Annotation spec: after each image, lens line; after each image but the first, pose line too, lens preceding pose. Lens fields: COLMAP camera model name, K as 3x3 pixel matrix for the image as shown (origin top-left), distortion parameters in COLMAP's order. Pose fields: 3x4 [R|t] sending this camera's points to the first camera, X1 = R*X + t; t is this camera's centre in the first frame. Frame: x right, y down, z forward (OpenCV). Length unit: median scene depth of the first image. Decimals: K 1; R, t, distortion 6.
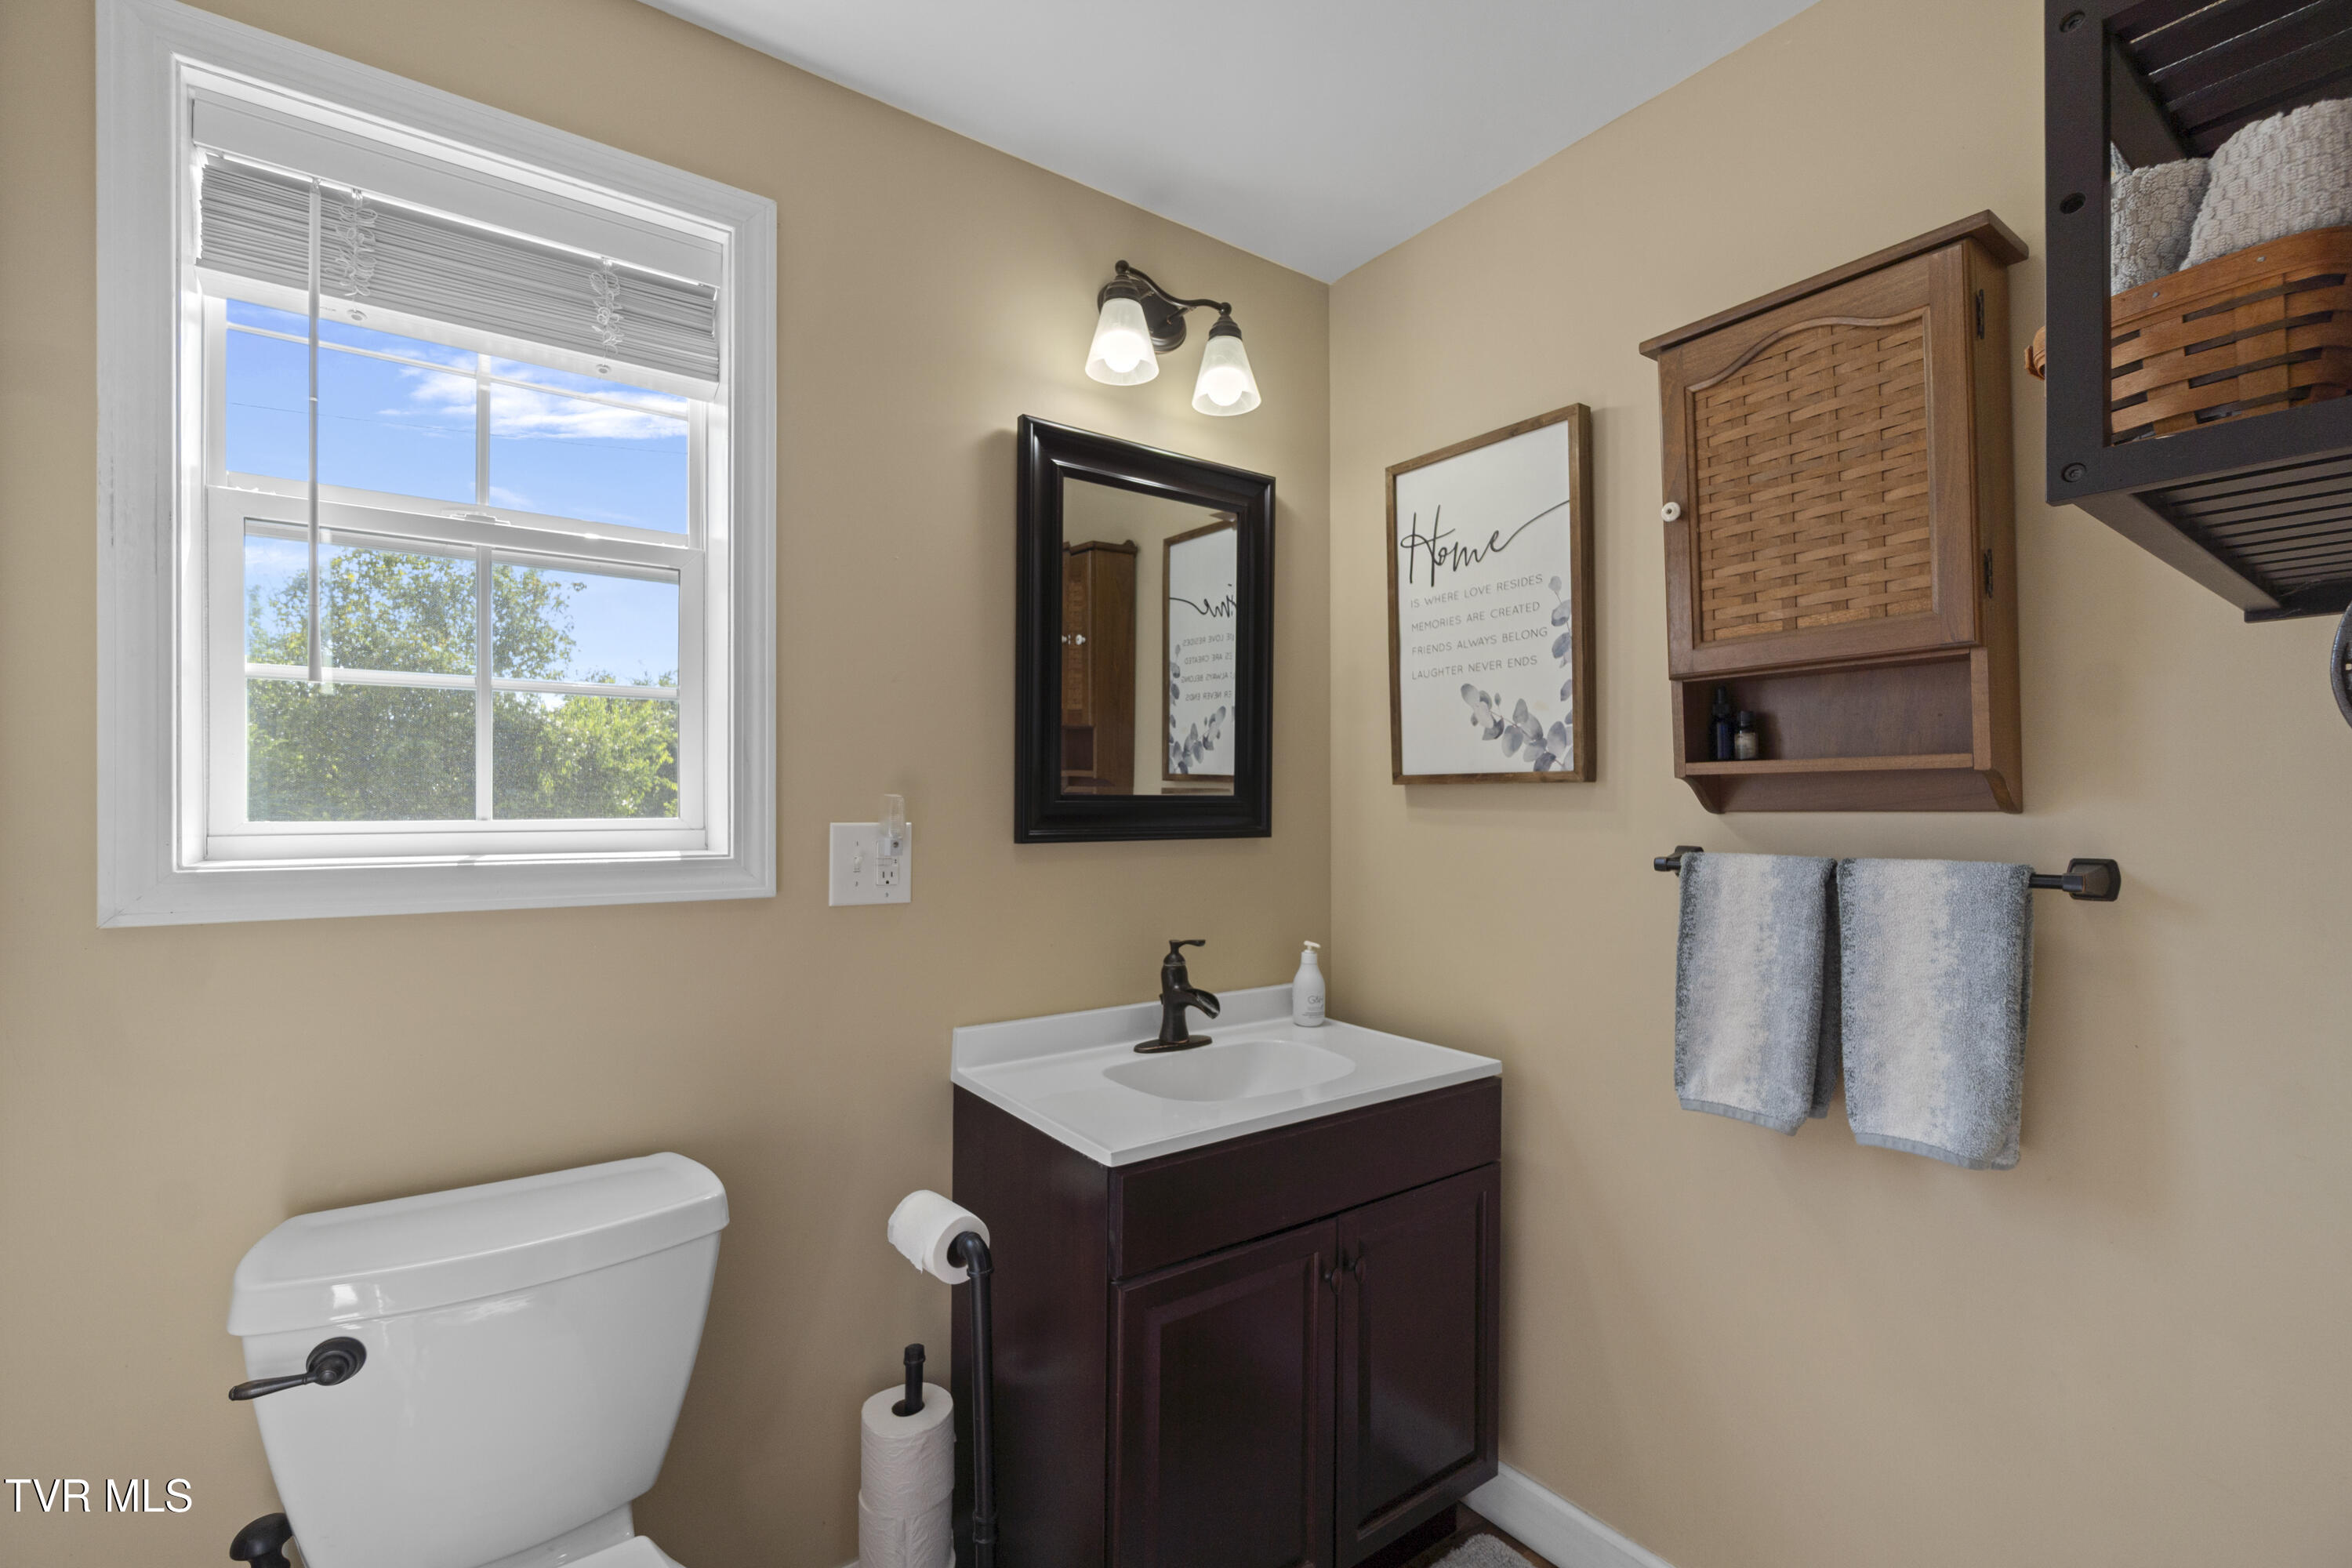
lens RADIAL K [[1022.6, 0, 1158.8], [0, 1022.6, 797.2], [0, 0, 1]] dist [-0.002855, 0.001119]
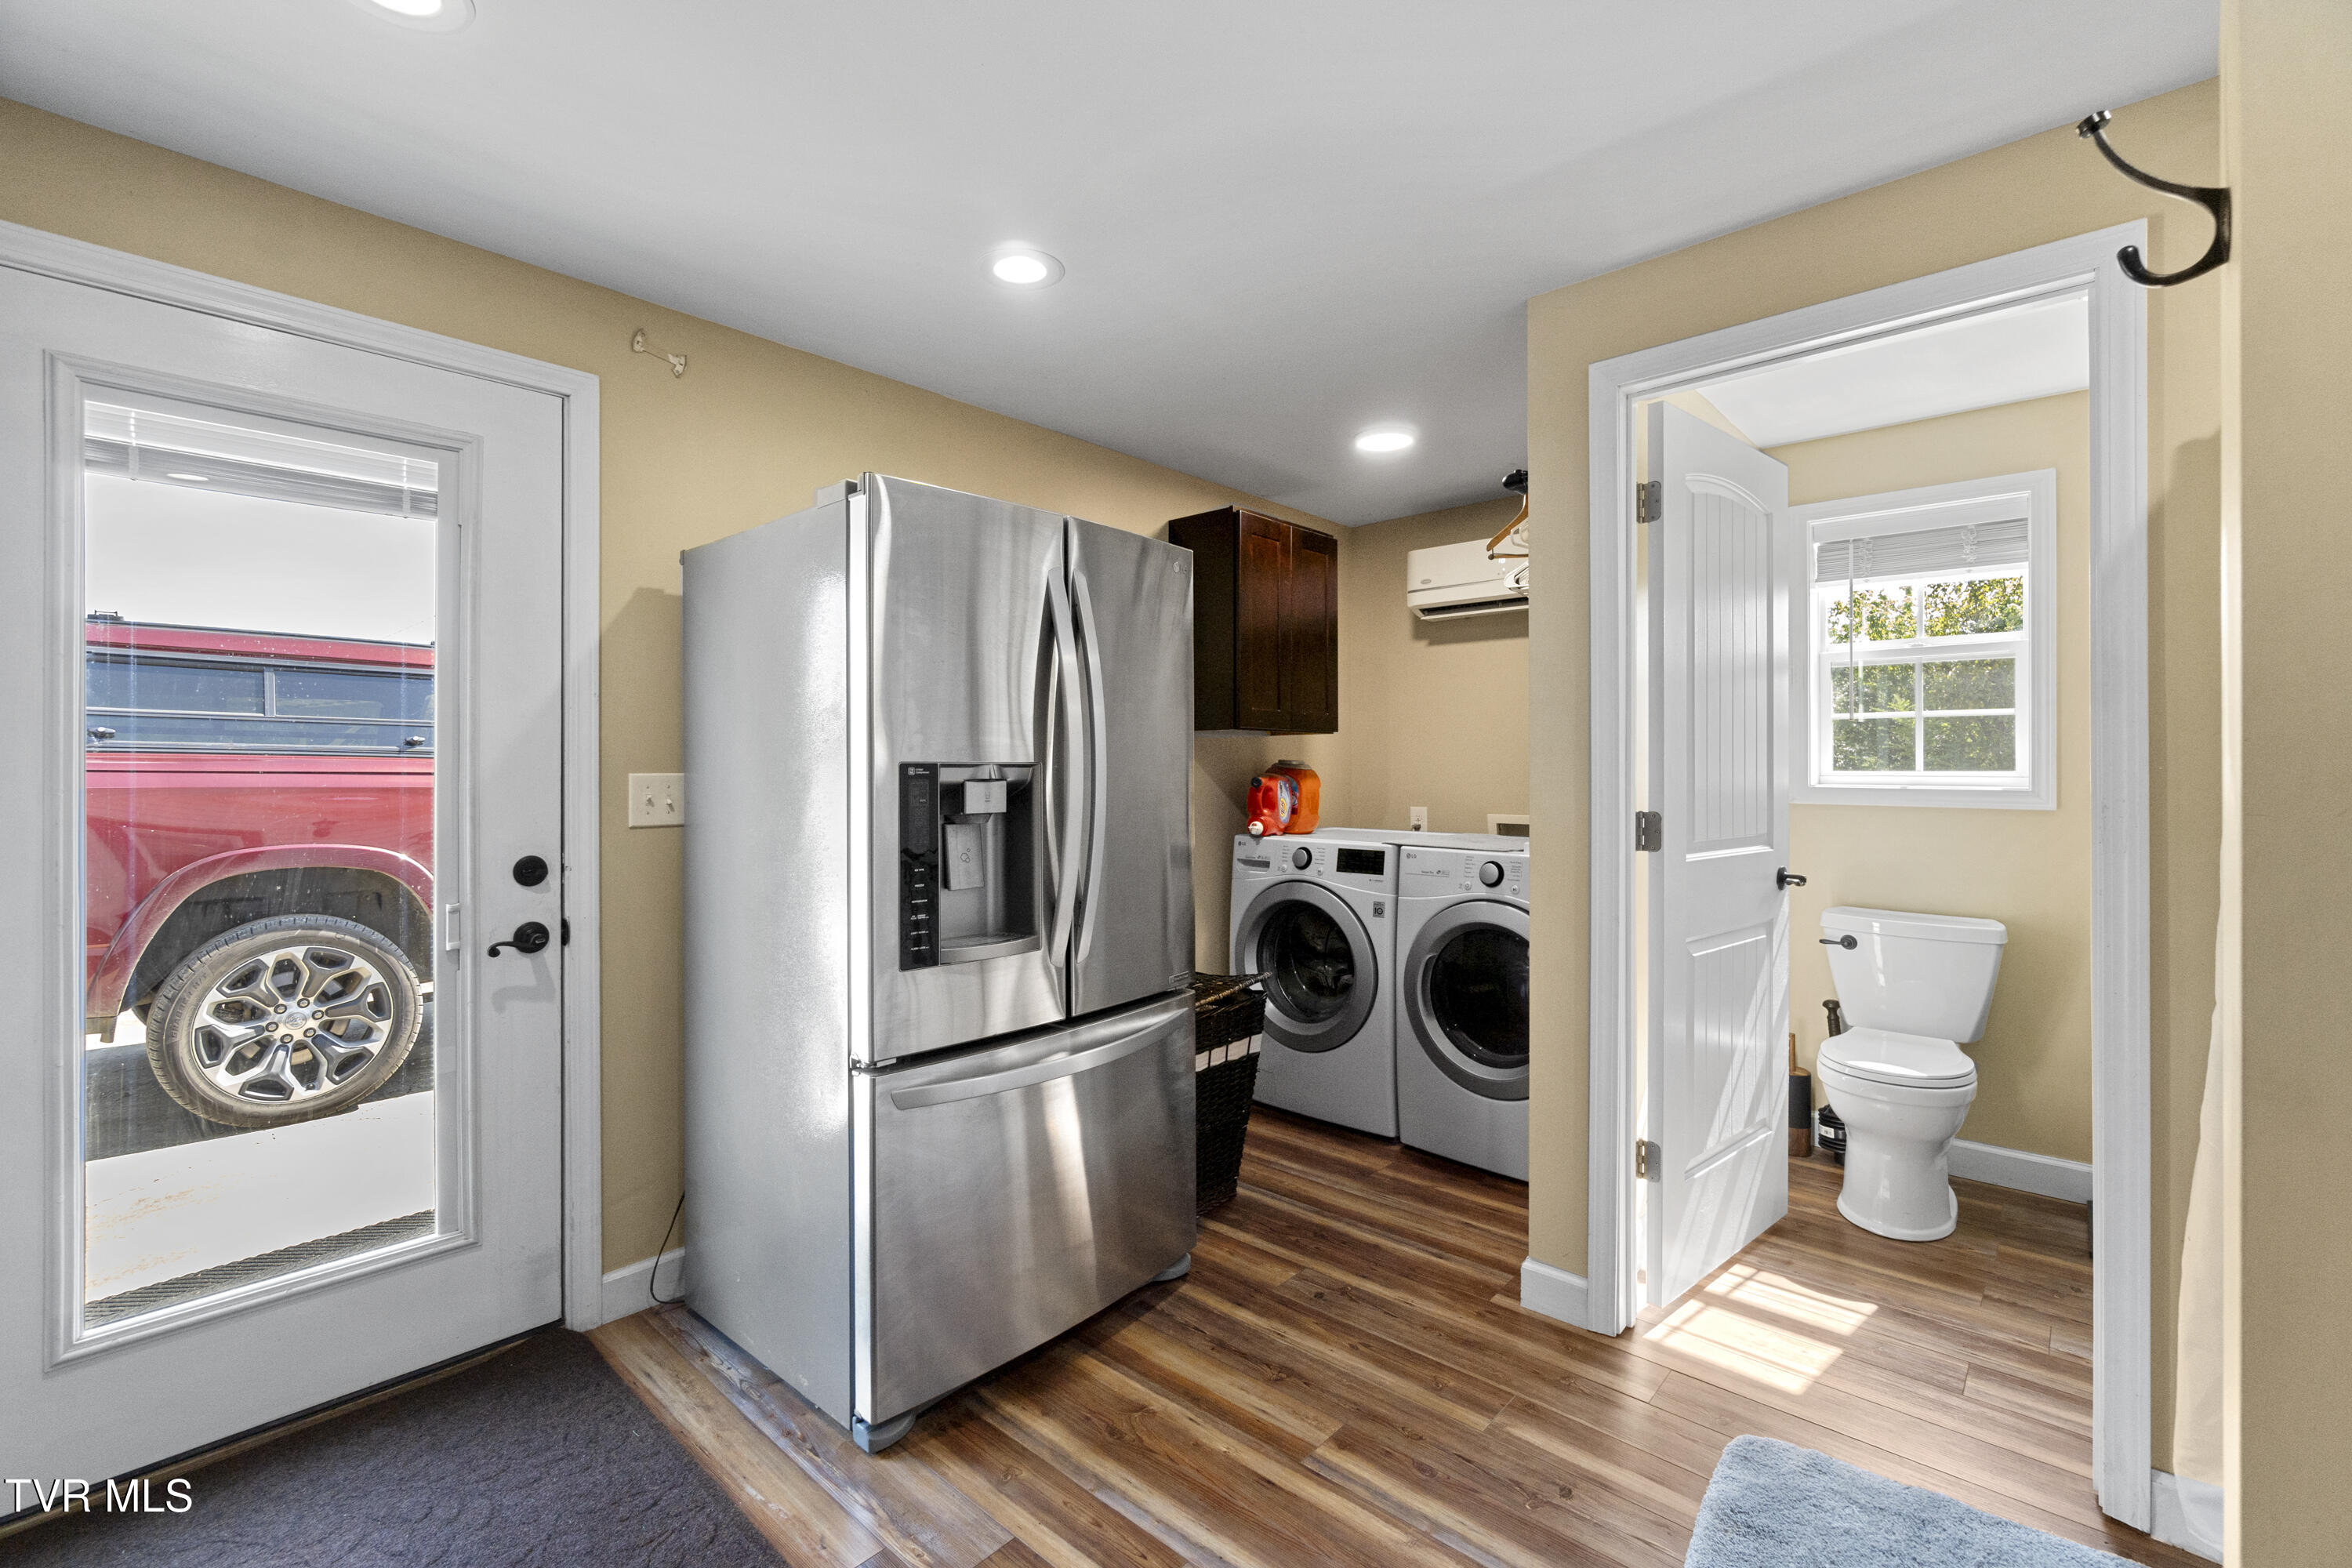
lens RADIAL K [[1022.6, 0, 1189.8], [0, 1022.6, 759.1], [0, 0, 1]] dist [-0.002855, 0.001119]
pose [[0.209426, 0.003109, -0.977820, 1.391703], [0.011157, 0.999922, 0.005569, -0.040061], [0.977761, -0.012076, 0.209375, -1.236200]]
